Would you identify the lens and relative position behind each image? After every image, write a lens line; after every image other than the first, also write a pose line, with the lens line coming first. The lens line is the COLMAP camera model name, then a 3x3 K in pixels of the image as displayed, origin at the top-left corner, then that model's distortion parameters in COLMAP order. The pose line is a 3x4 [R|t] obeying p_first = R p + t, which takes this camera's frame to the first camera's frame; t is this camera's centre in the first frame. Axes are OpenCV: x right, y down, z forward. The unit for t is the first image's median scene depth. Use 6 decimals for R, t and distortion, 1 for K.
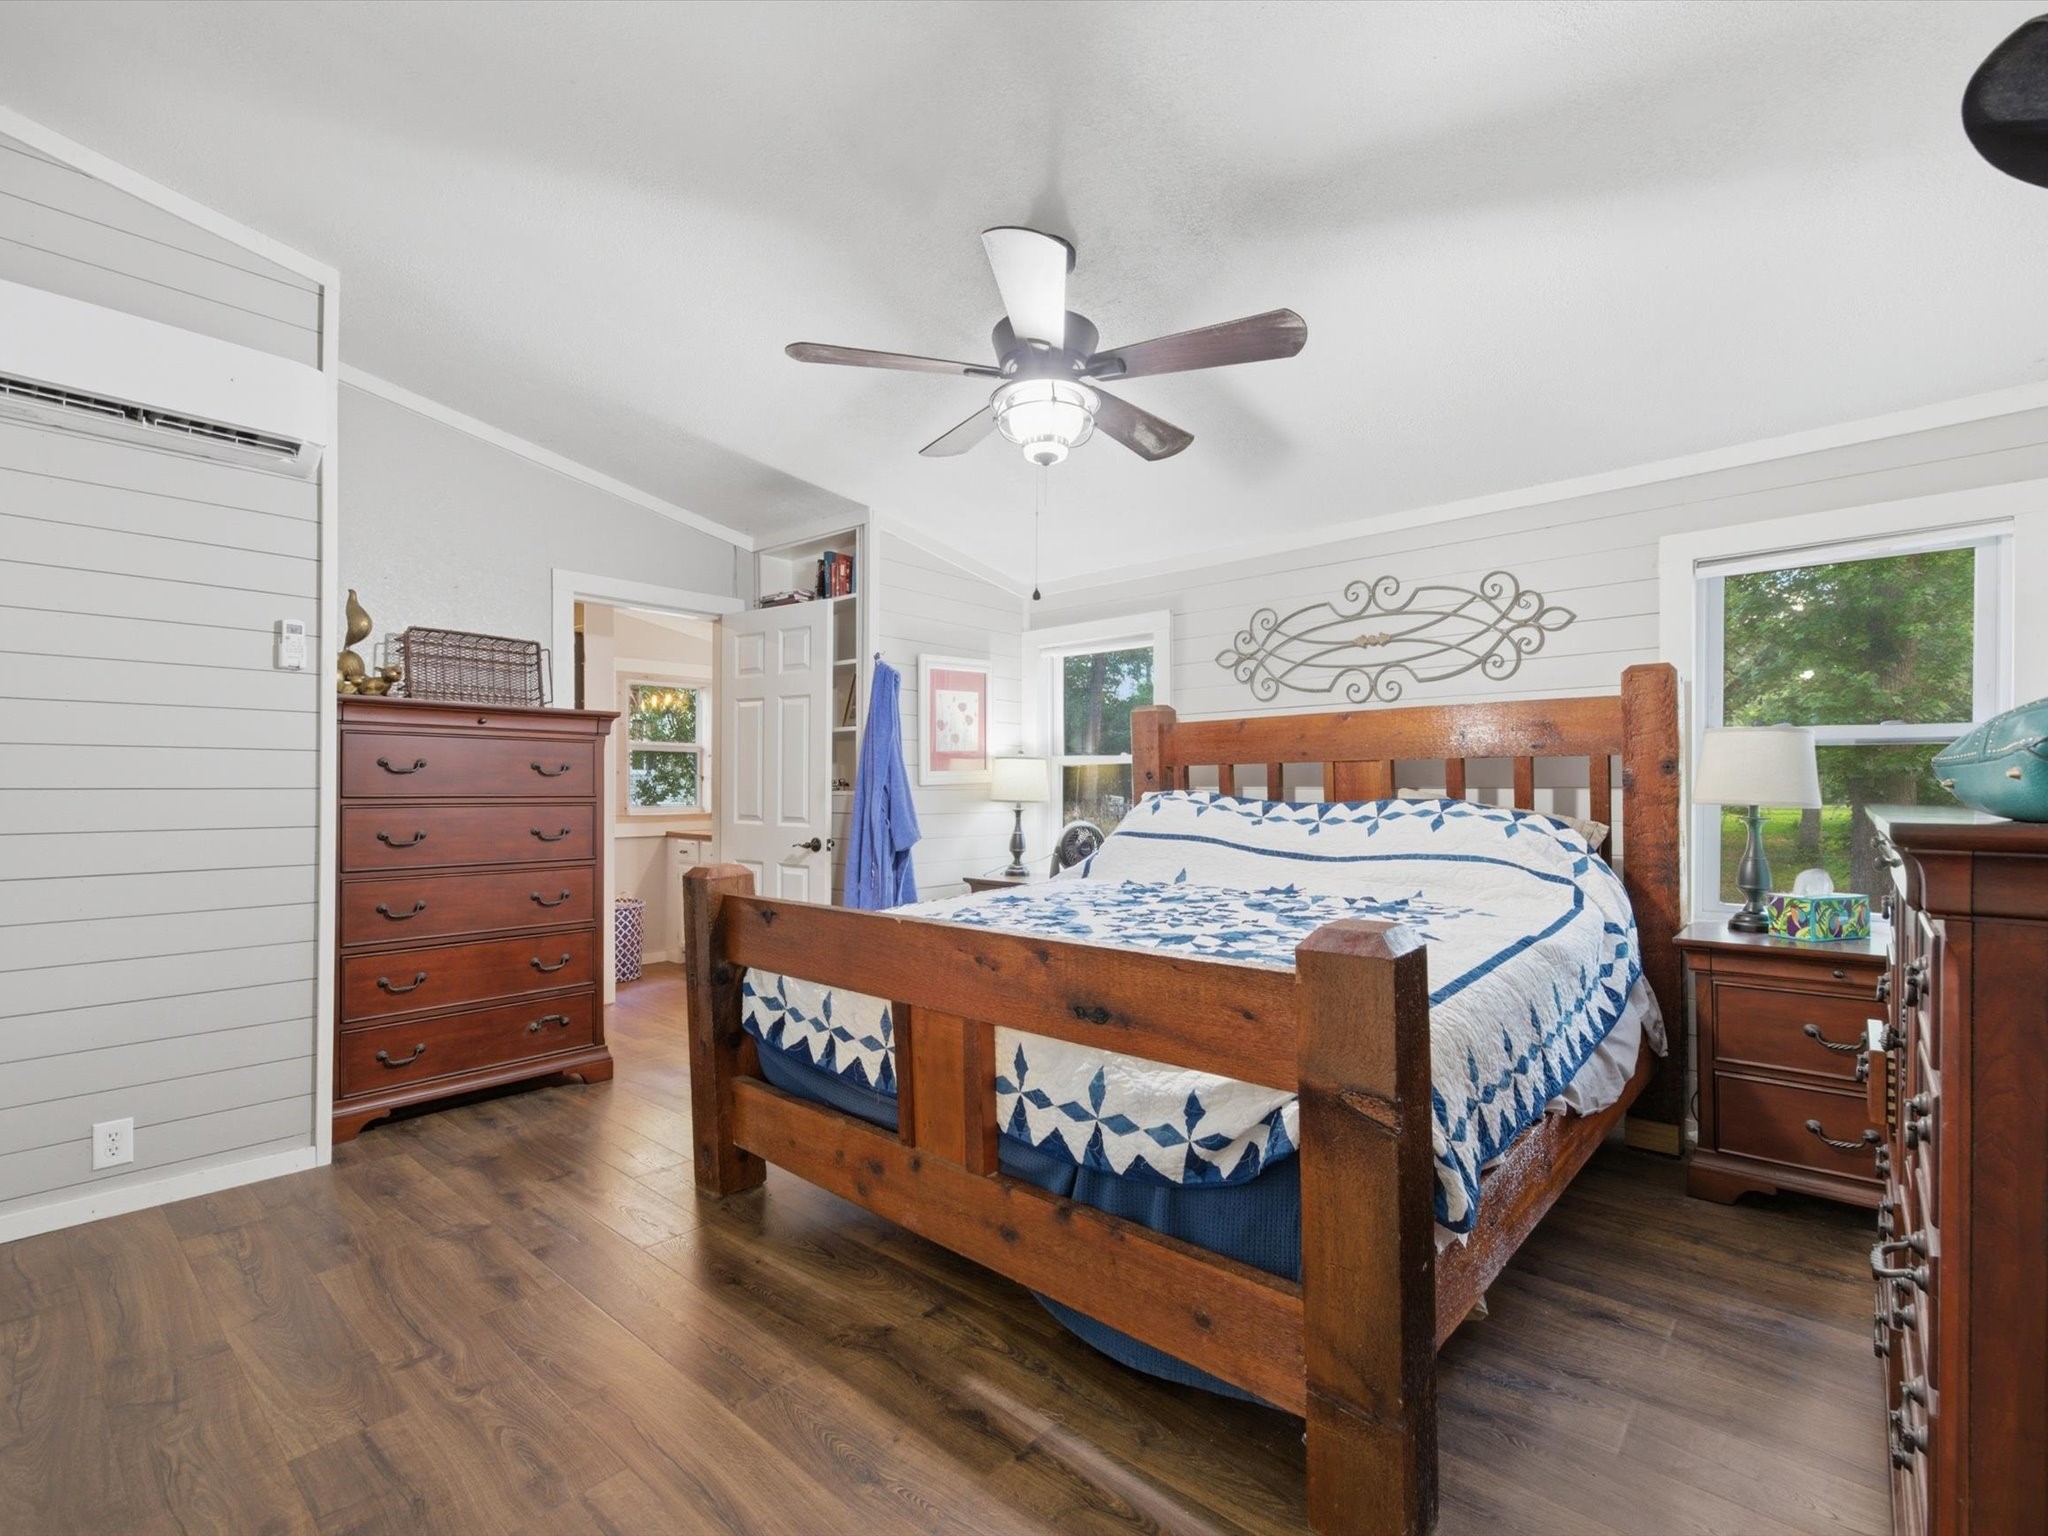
lens RADIAL K [[911.8, 0, 1017.8], [0, 911.8, 776.1], [0, 0, 1]] dist [0.000482, -0.000249]
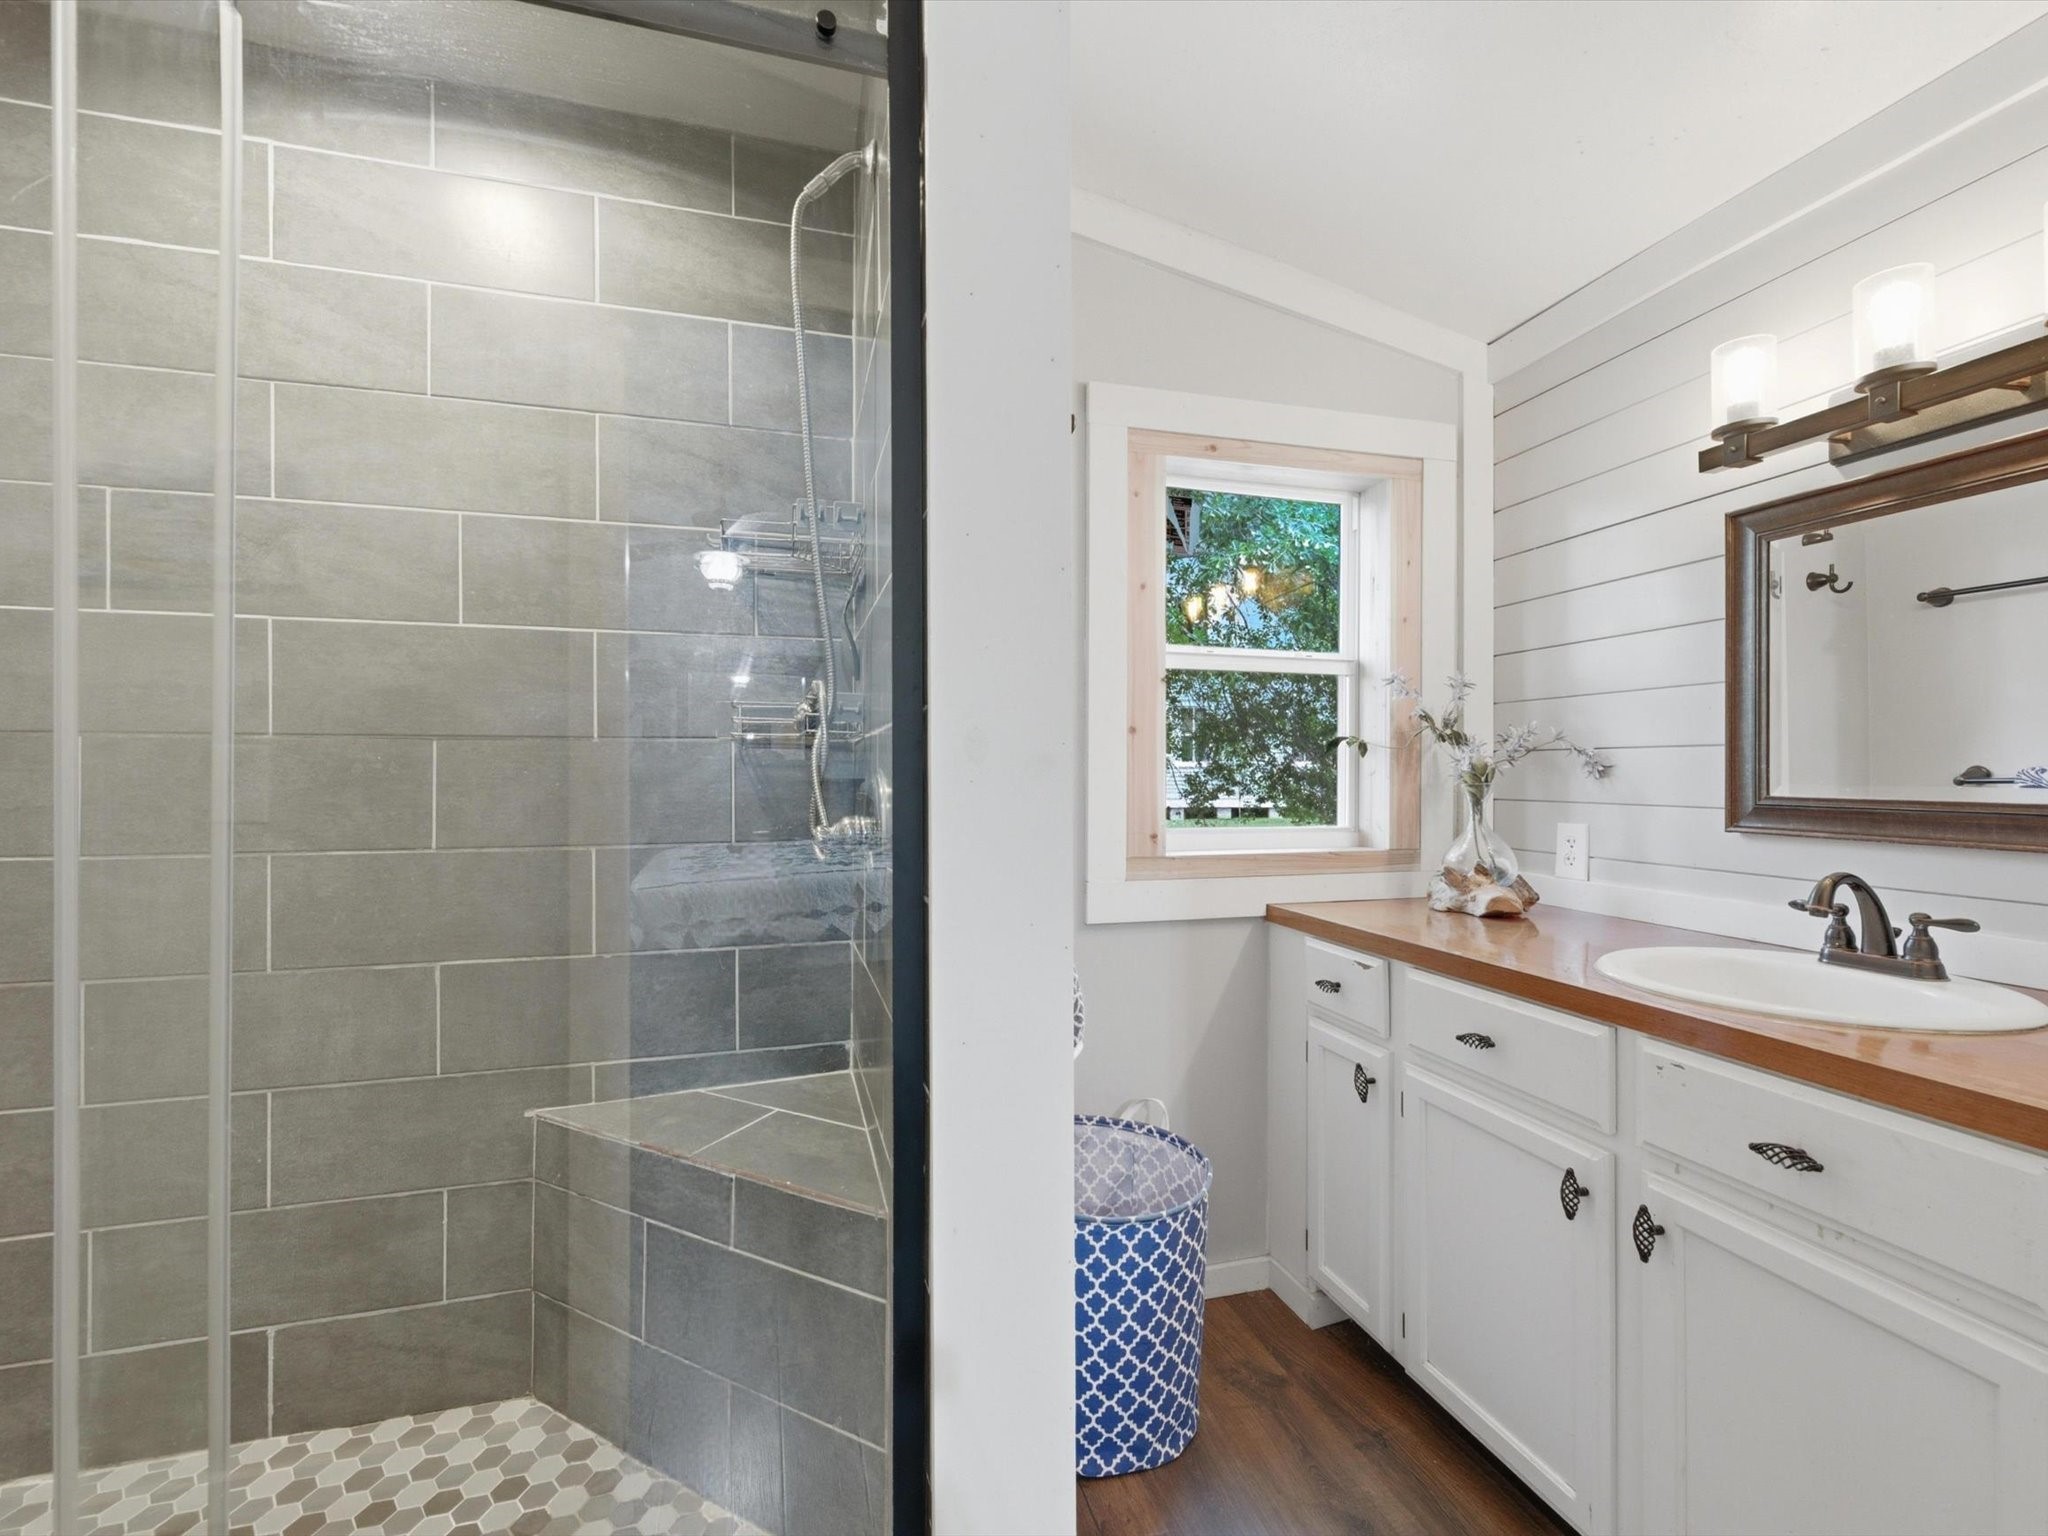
lens RADIAL K [[911.8, 0, 1023.8], [0, 911.8, 774.9], [0, 0, 1]] dist [0.000482, -0.000249]
pose [[0.841449, 0.003365, -0.540325, -0.280466], [-0.003243, 0.999994, 0.001176, 0.013458], [0.540326, 0.000763, 0.841455, 0.672702]]
